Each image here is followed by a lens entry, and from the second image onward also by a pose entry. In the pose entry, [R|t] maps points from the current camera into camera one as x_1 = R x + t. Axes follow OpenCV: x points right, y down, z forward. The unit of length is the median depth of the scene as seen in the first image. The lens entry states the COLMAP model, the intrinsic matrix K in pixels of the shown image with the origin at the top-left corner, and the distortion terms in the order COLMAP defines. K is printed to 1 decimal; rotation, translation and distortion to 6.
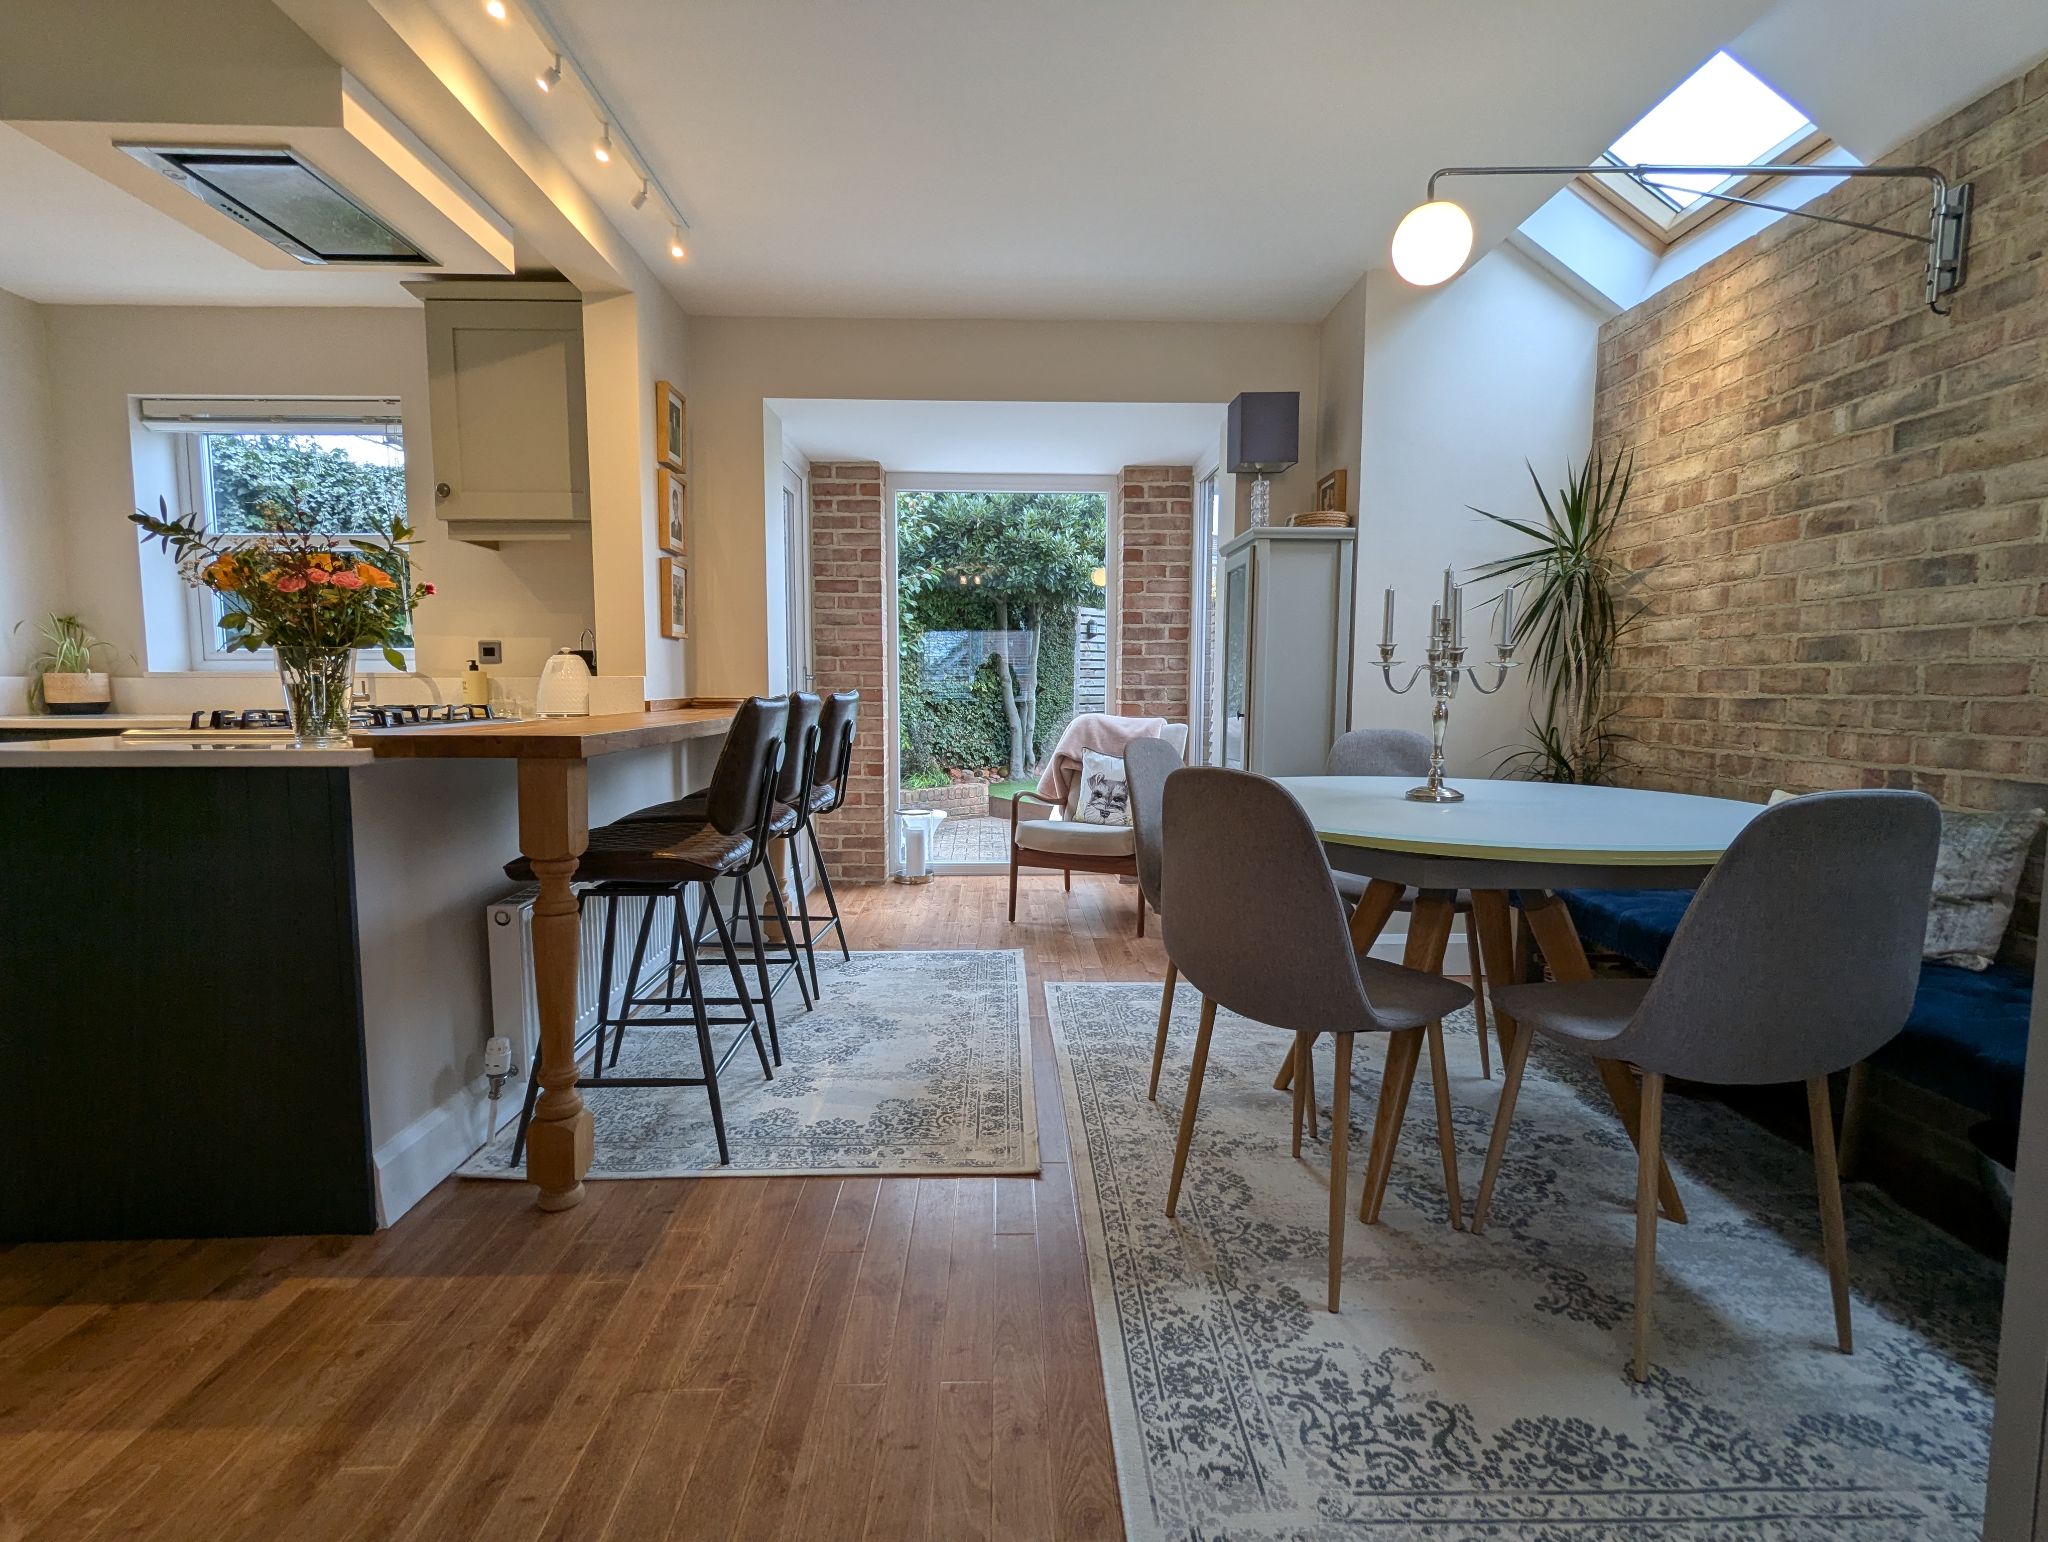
lens RADIAL K [[972.7, 0, 1024.2], [0, 972.7, 775.4], [0, 0, 1]] dist [0.000081, -0.000280]
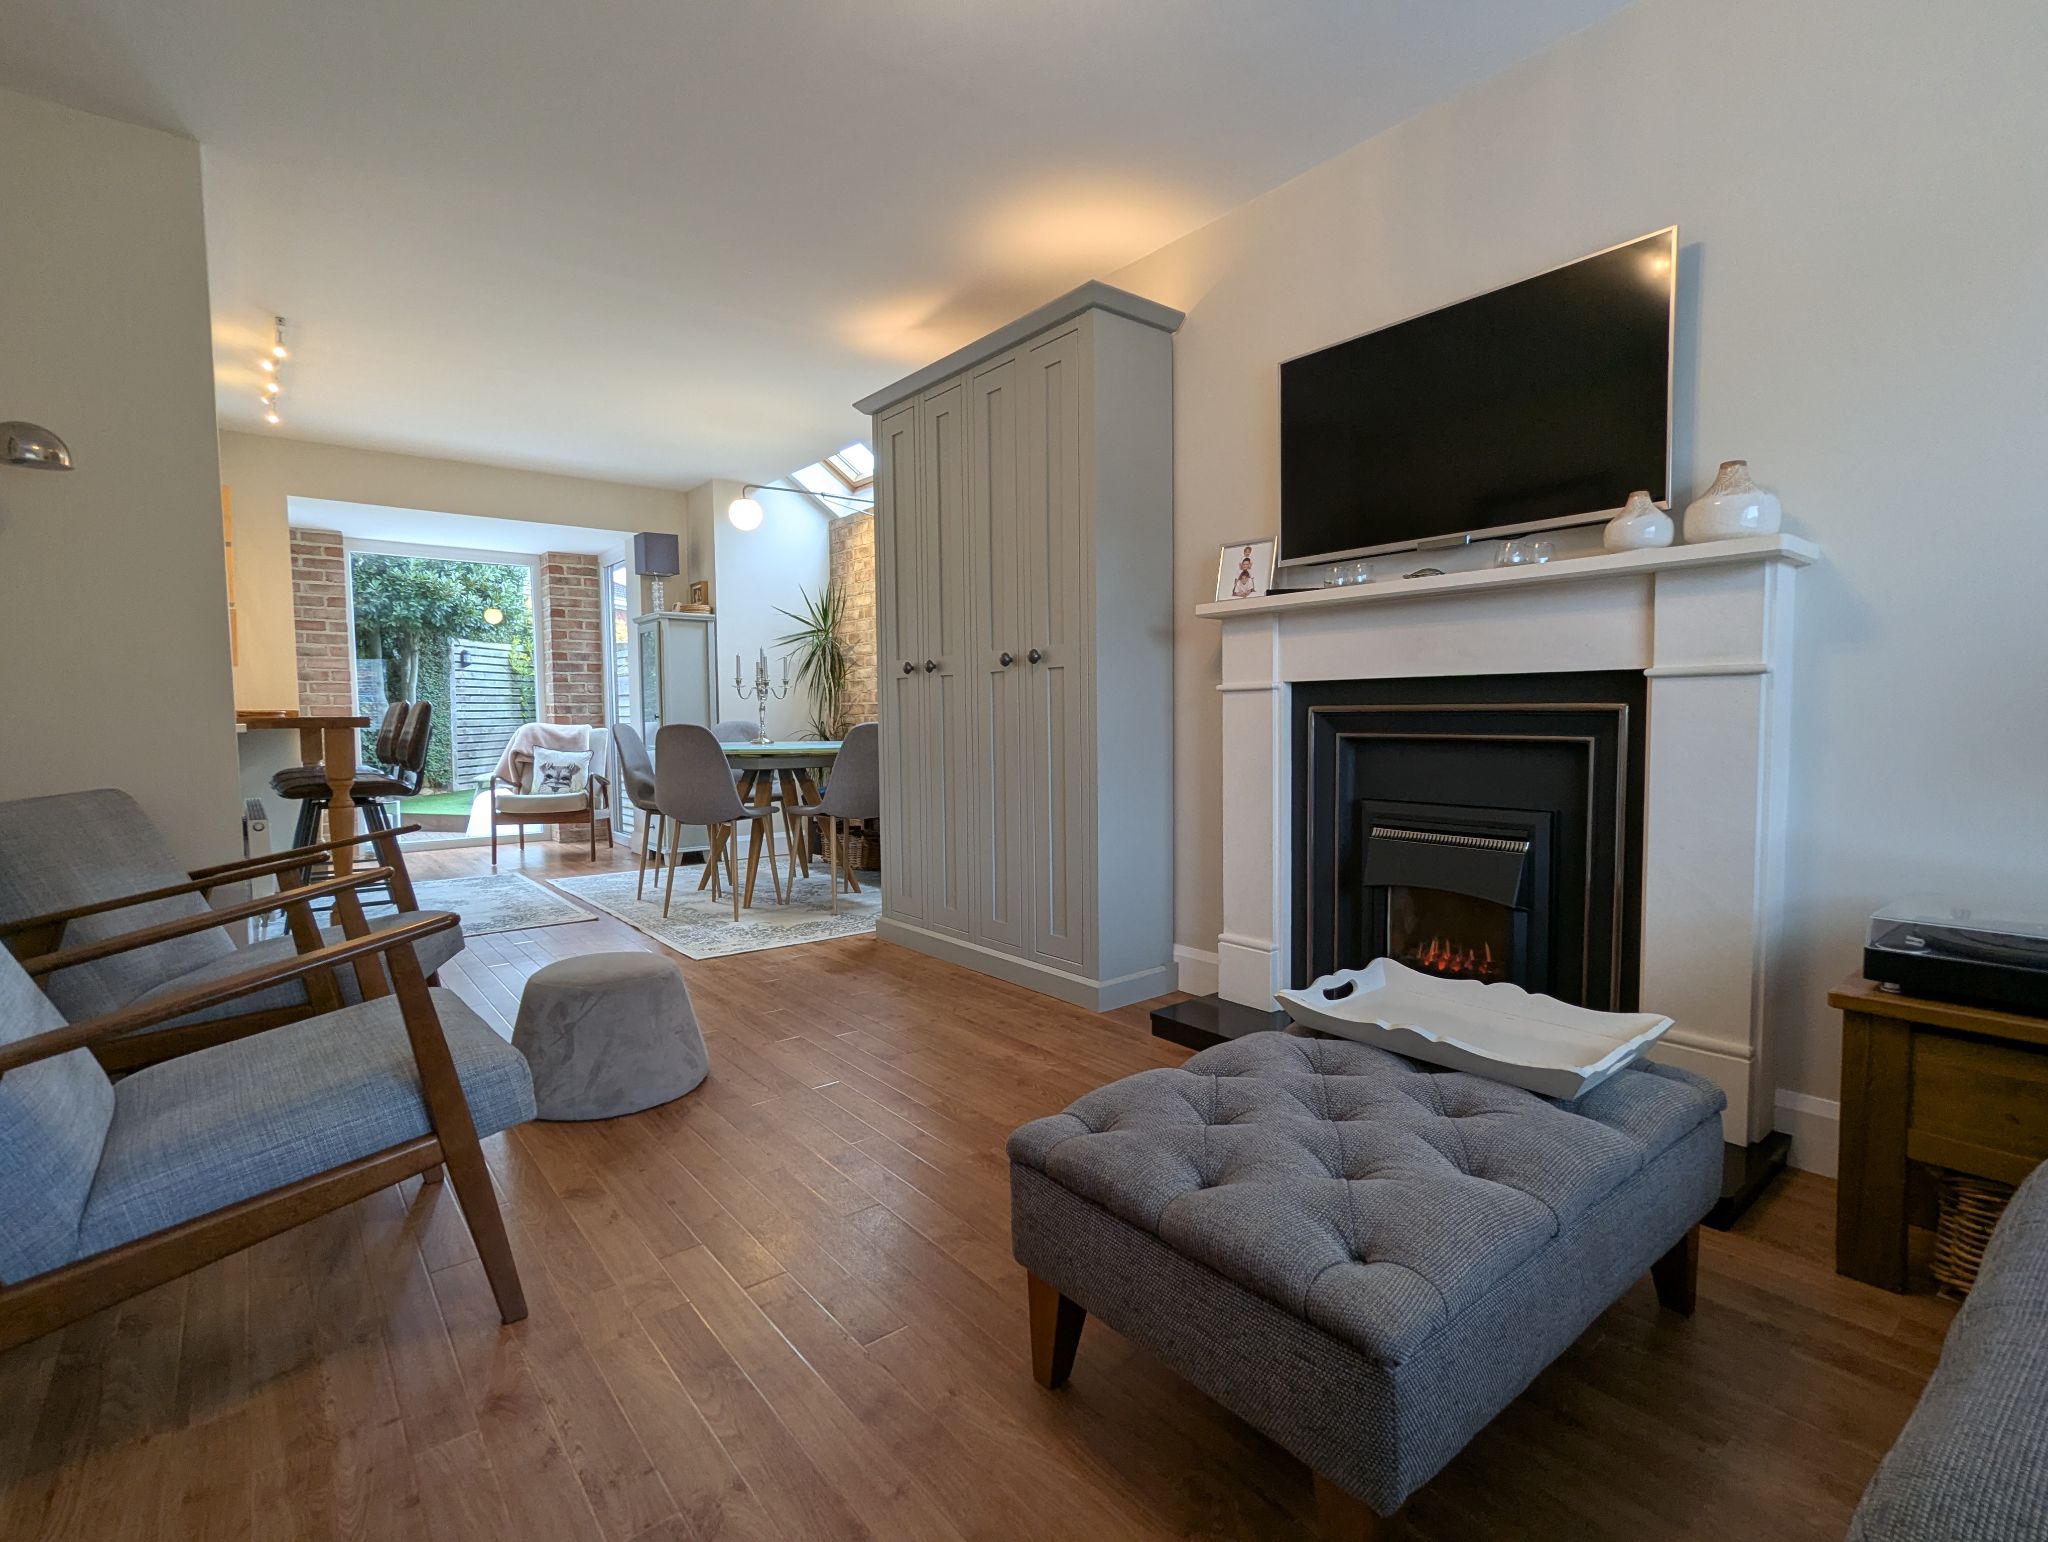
lens RADIAL K [[972.7, 0, 1024.2], [0, 972.7, 775.4], [0, 0, 1]] dist [0.000081, -0.000280]
pose [[0.795497, -0.047029, 0.604130, -0.354559], [0.065645, 0.997805, -0.008763, 0.115010], [-0.602391, 0.046629, 0.796838, -0.890700]]
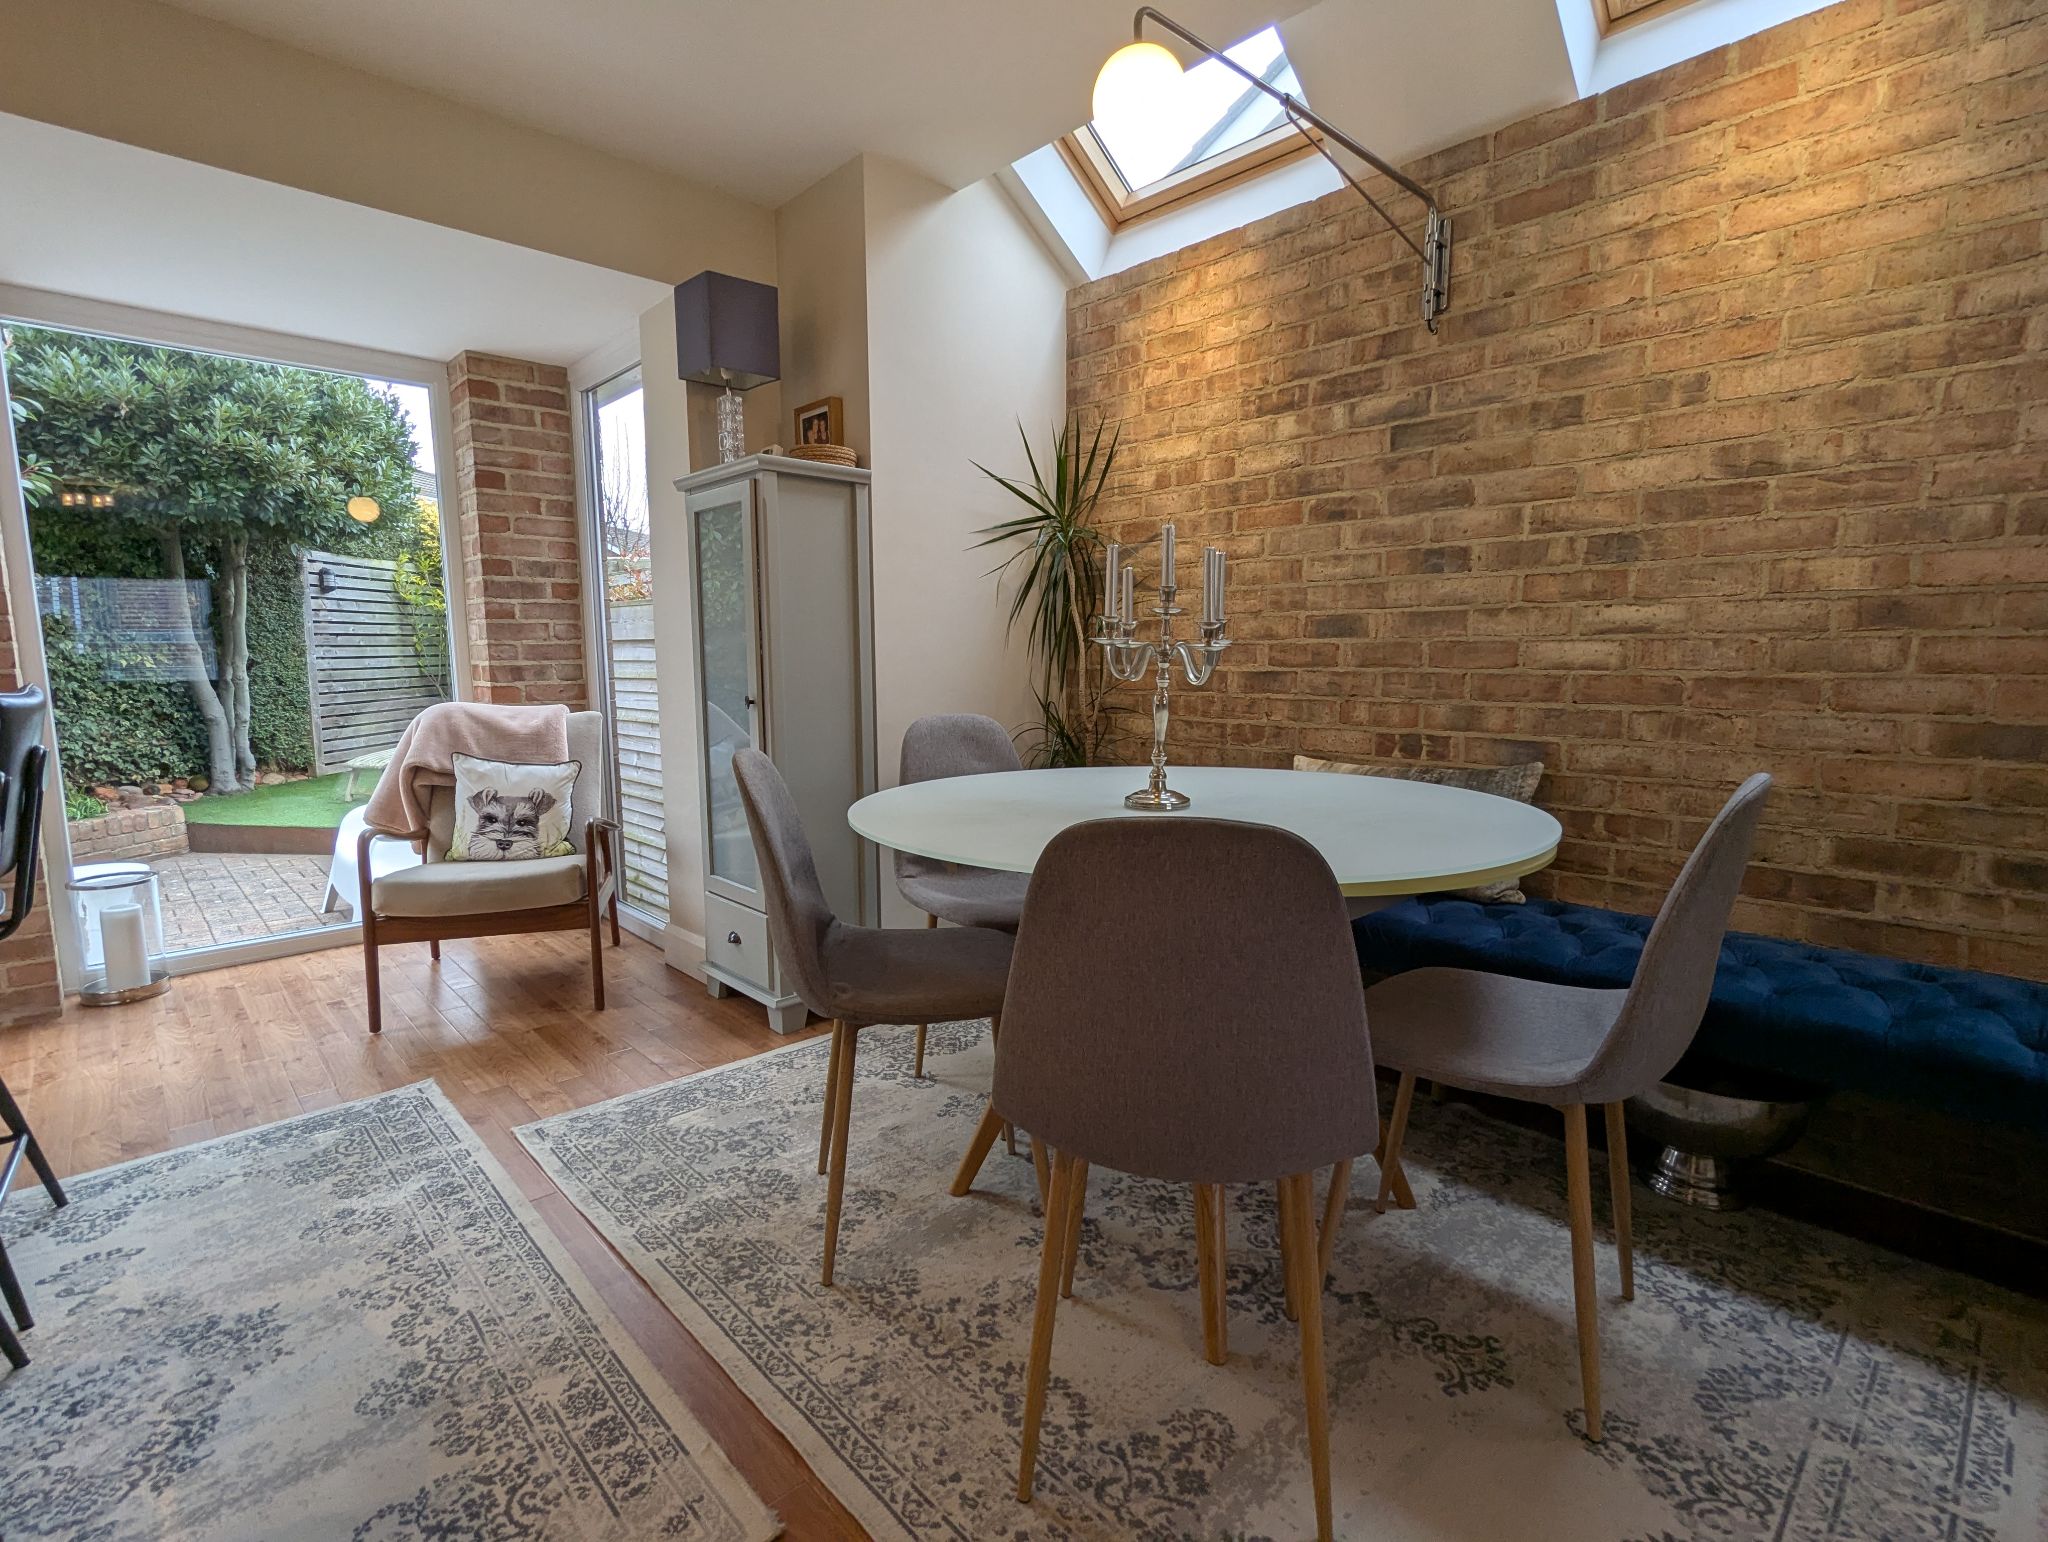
lens RADIAL K [[972.7, 0, 1024.2], [0, 972.7, 775.4], [0, 0, 1]] dist [0.000081, -0.000280]
pose [[0.743346, -0.091548, 0.662612, -0.146479], [0.067908, 0.995800, 0.061400, -0.041667], [-0.665451, -0.000645, 0.746441, 0.322929]]
